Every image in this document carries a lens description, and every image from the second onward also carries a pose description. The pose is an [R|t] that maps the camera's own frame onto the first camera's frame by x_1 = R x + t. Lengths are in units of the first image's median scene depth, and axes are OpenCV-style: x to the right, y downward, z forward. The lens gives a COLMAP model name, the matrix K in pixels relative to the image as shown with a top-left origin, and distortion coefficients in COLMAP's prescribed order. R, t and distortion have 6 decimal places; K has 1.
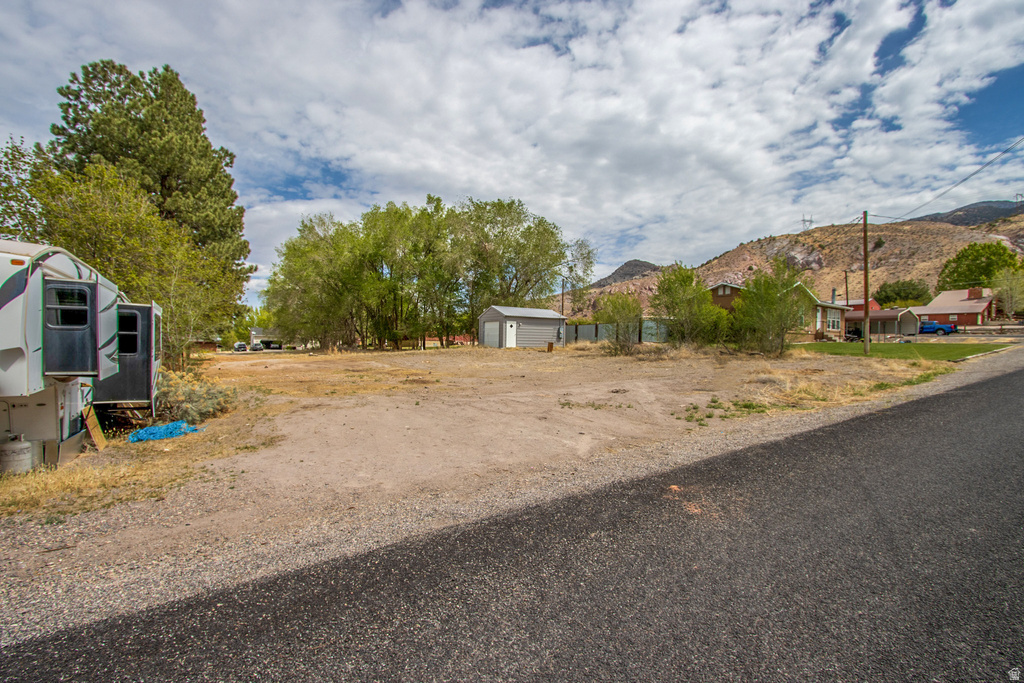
lens RADIAL K [[490.3, 0, 515.6], [0, 490.3, 364.6], [0, 0, 1]] dist [0.002399, 0.001037]
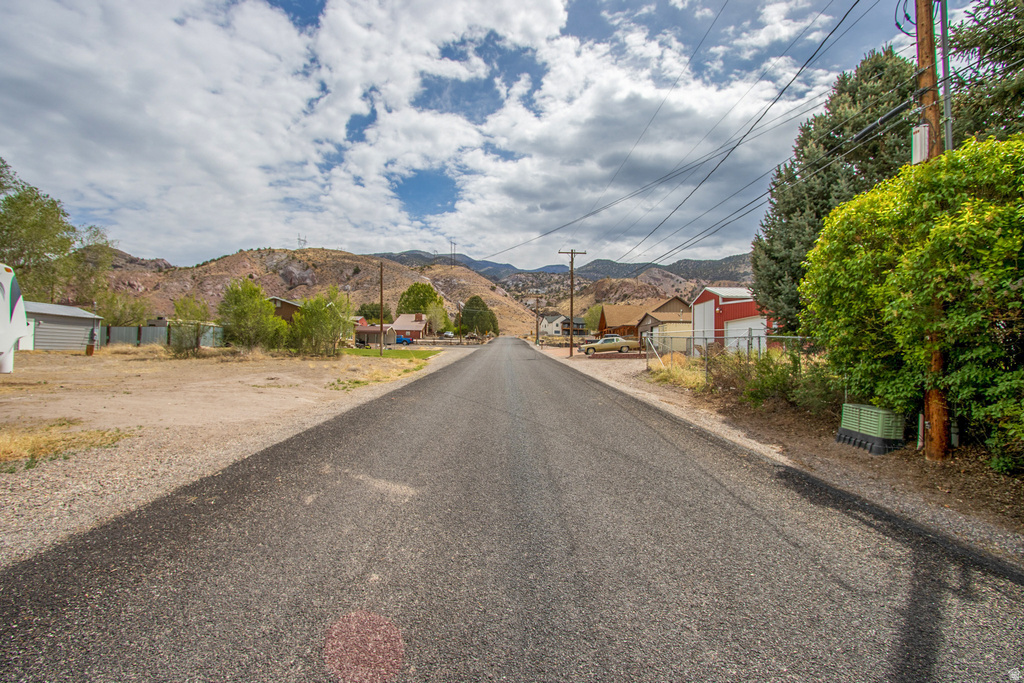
lens RADIAL K [[479.3, 0, 509.3], [0, 479.3, 357.8], [0, 0, 1]] dist [-0.000422, 0.000017]
pose [[0.573950, -0.004828, 0.818876, -0.140706], [0.028027, 0.999513, -0.013751, 0.008117], [-0.818410, 0.030843, 0.573806, -0.088361]]
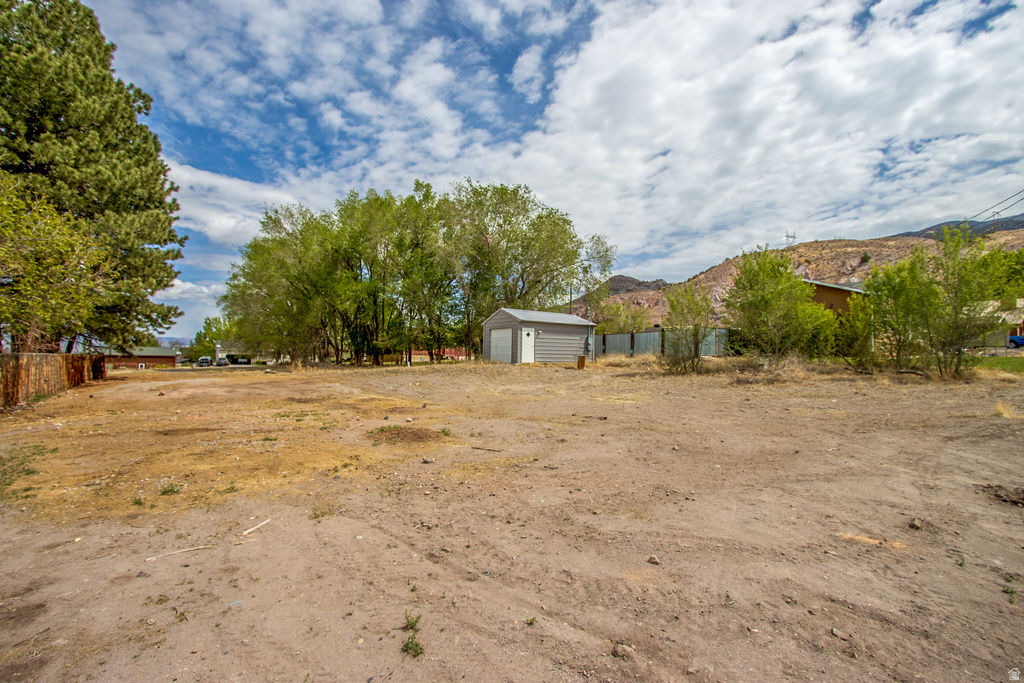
lens RADIAL K [[479.3, 0, 509.3], [0, 479.3, 357.8], [0, 0, 1]] dist [-0.000422, 0.000017]
pose [[0.999678, 0.000119, 0.025362, -0.039001], [0.000993, 0.999038, -0.043832, -0.007427], [-0.025343, 0.043843, 0.998717, 0.186620]]
